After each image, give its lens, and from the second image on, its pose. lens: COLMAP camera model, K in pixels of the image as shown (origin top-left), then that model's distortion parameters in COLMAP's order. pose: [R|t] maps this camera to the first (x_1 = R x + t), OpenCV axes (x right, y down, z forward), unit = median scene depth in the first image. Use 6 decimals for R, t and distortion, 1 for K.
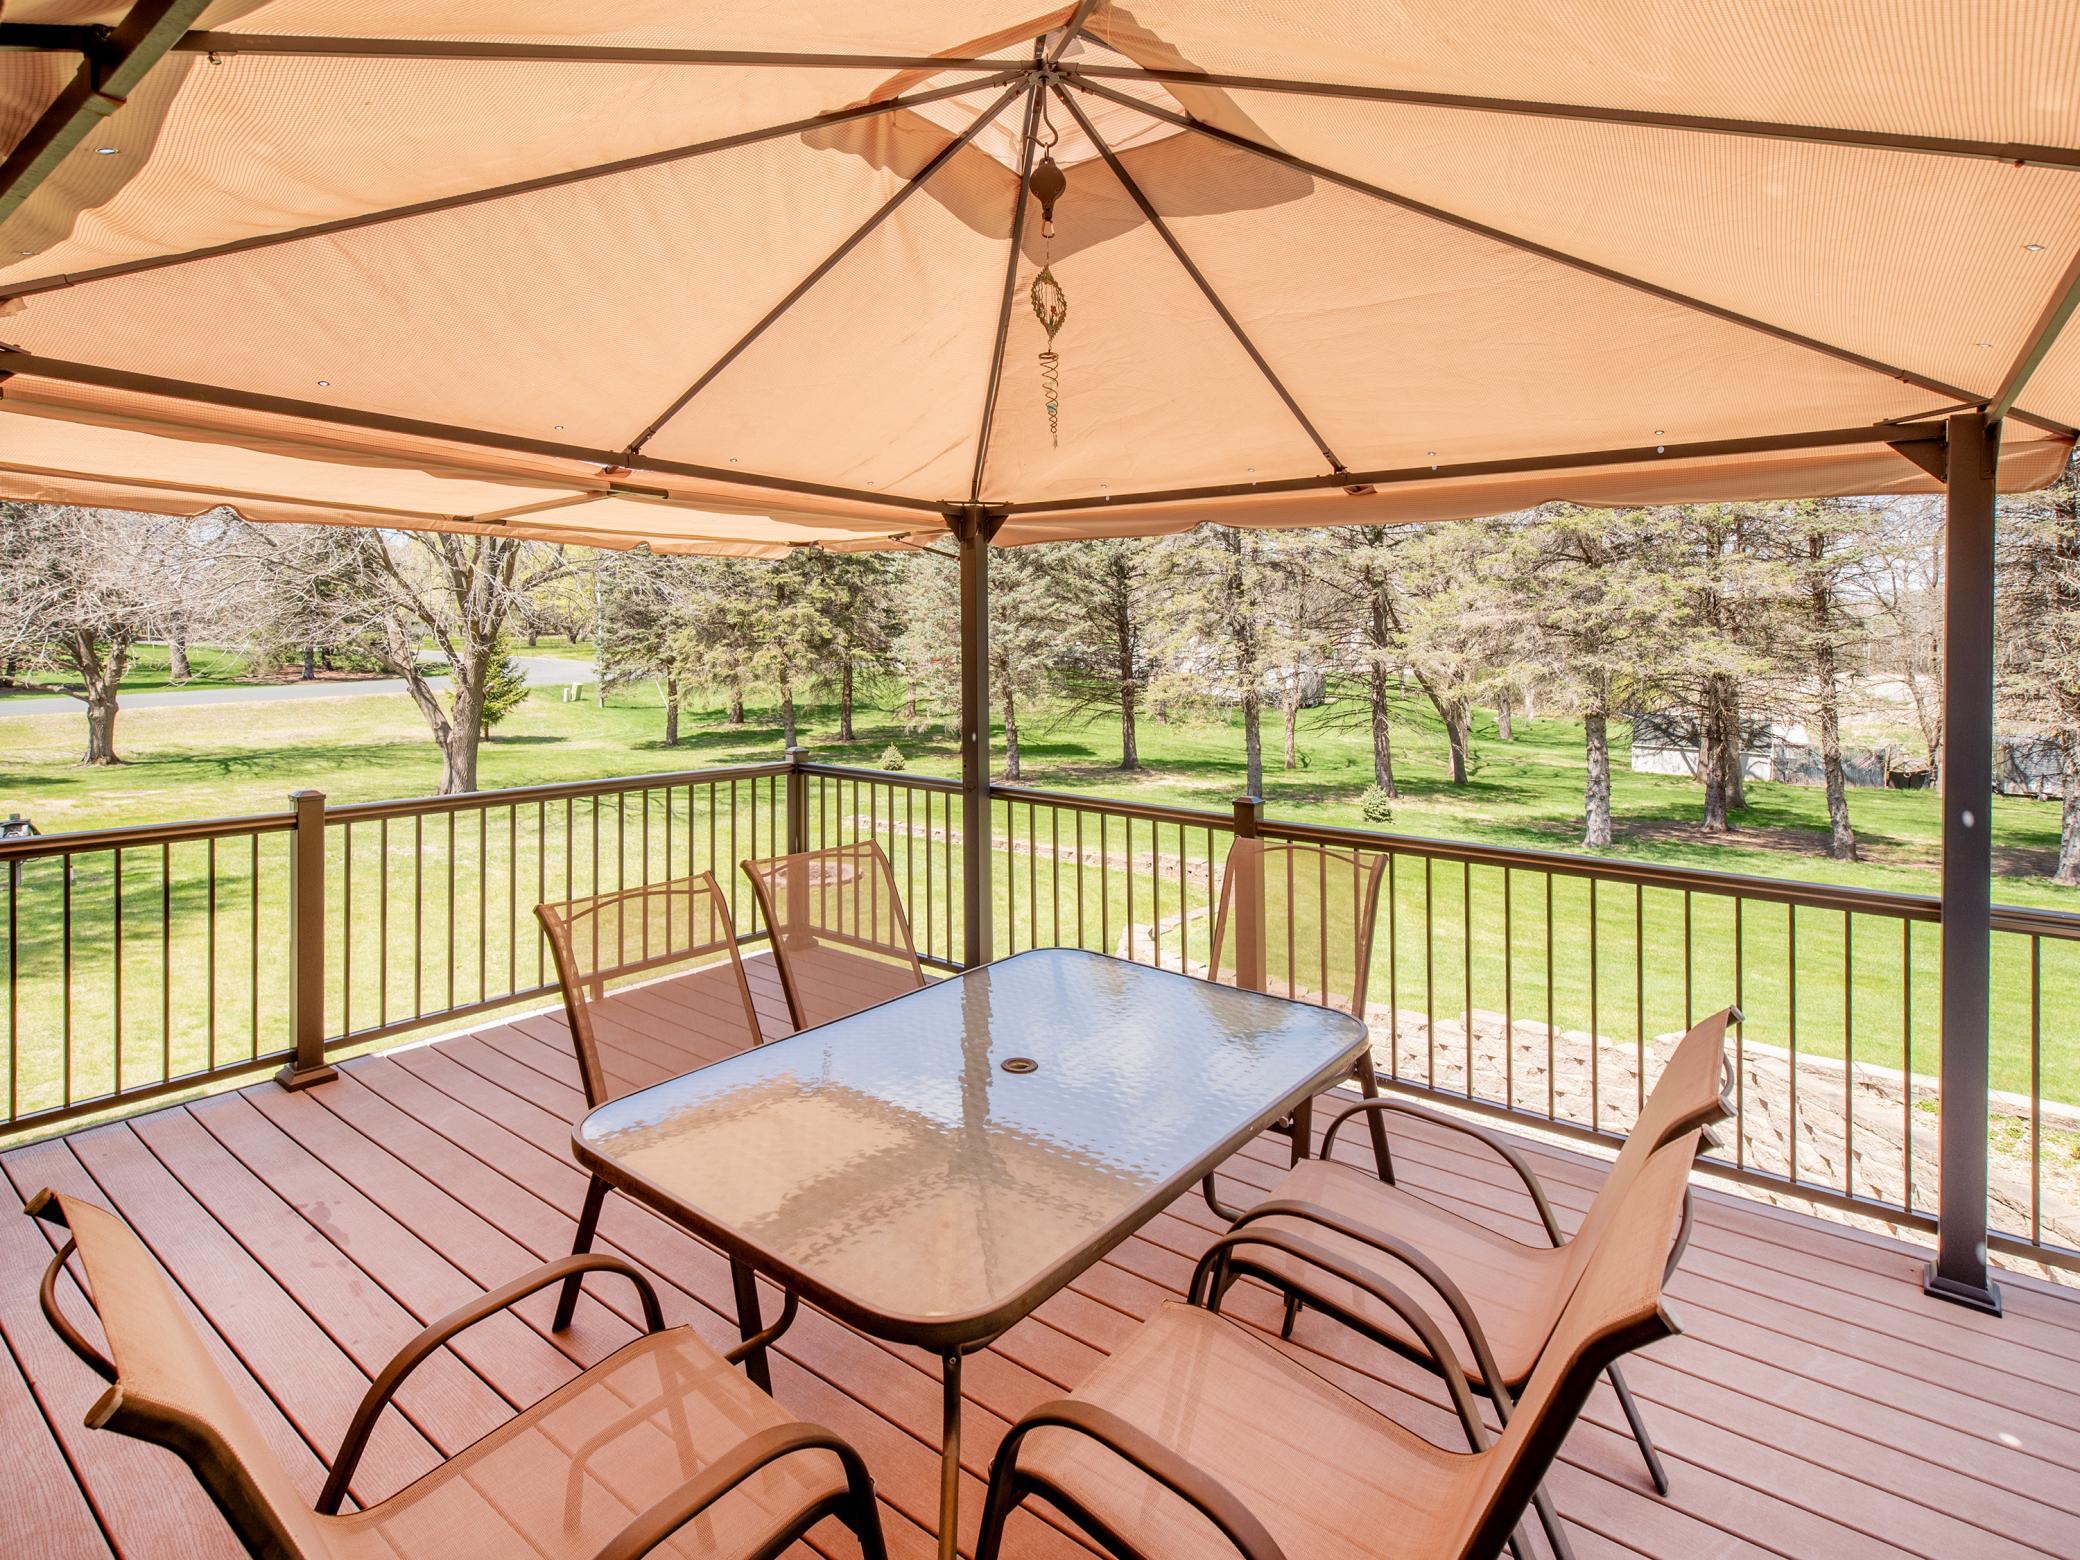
lens RADIAL K [[1010.5, 0, 1042.8], [0, 1010.5, 712.8], [0, 0, 1]] dist [0.001252, -0.001027]
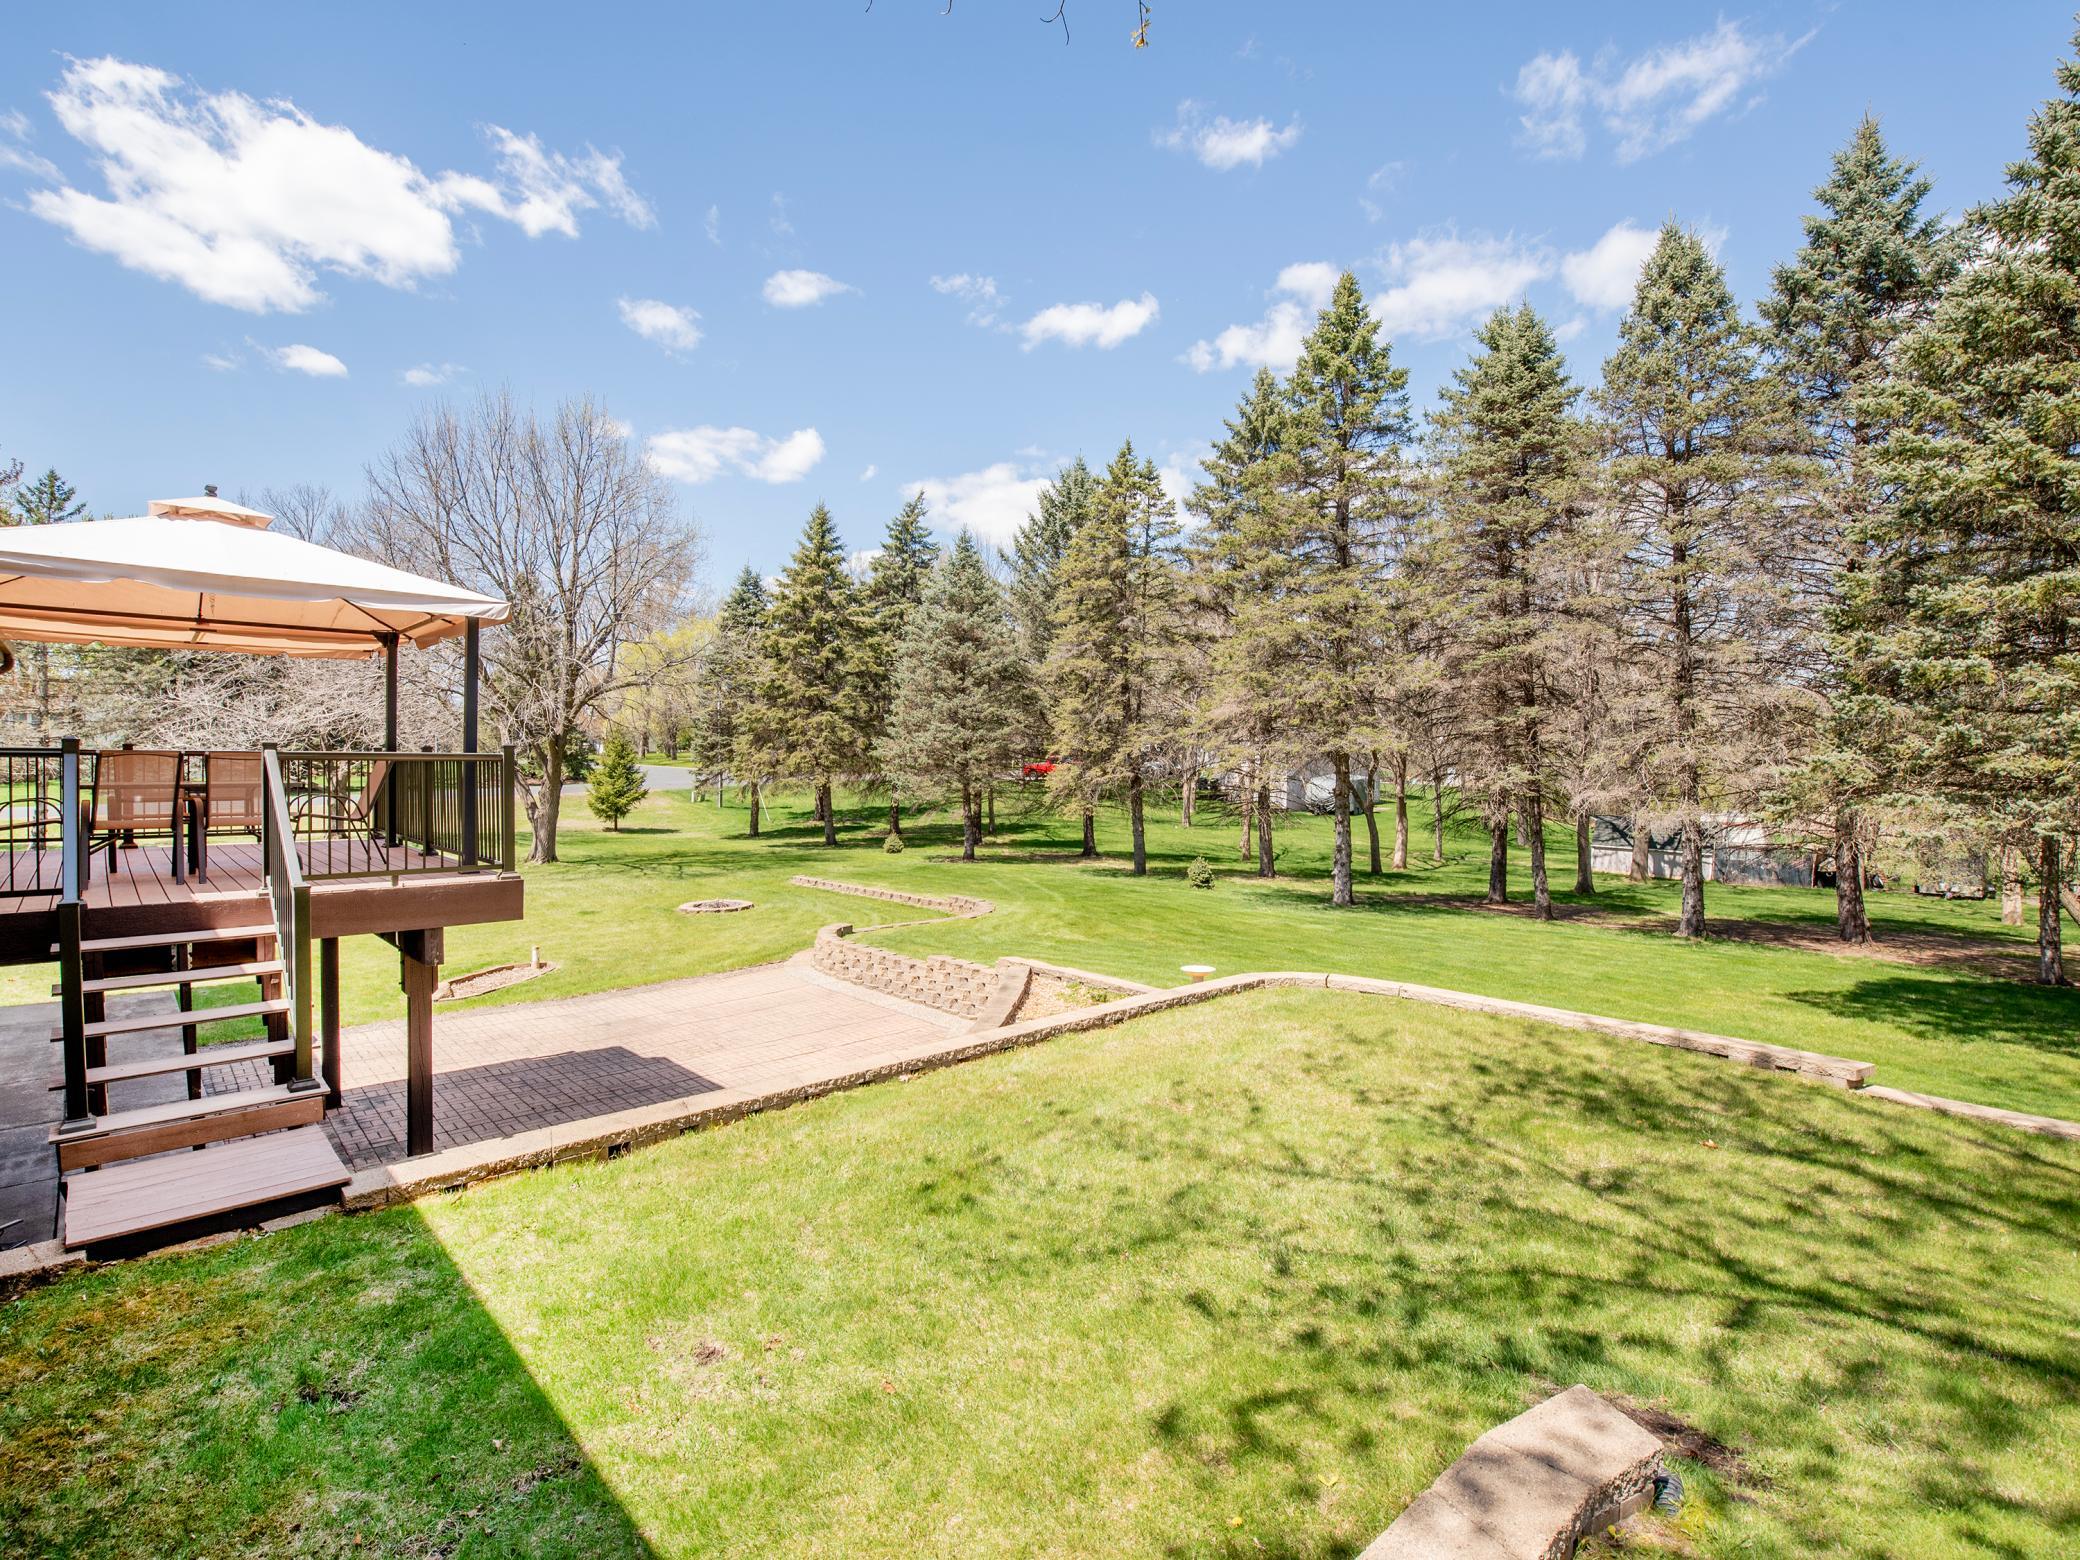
lens RADIAL K [[1010.5, 0, 1042.8], [0, 1010.5, 712.8], [0, 0, 1]] dist [0.001252, -0.001027]
pose [[0.982120, -0.006334, -0.188150, 0.231805], [-0.015993, 0.993014, -0.116909, 0.027435], [0.187576, 0.117827, 0.975157, -0.114828]]
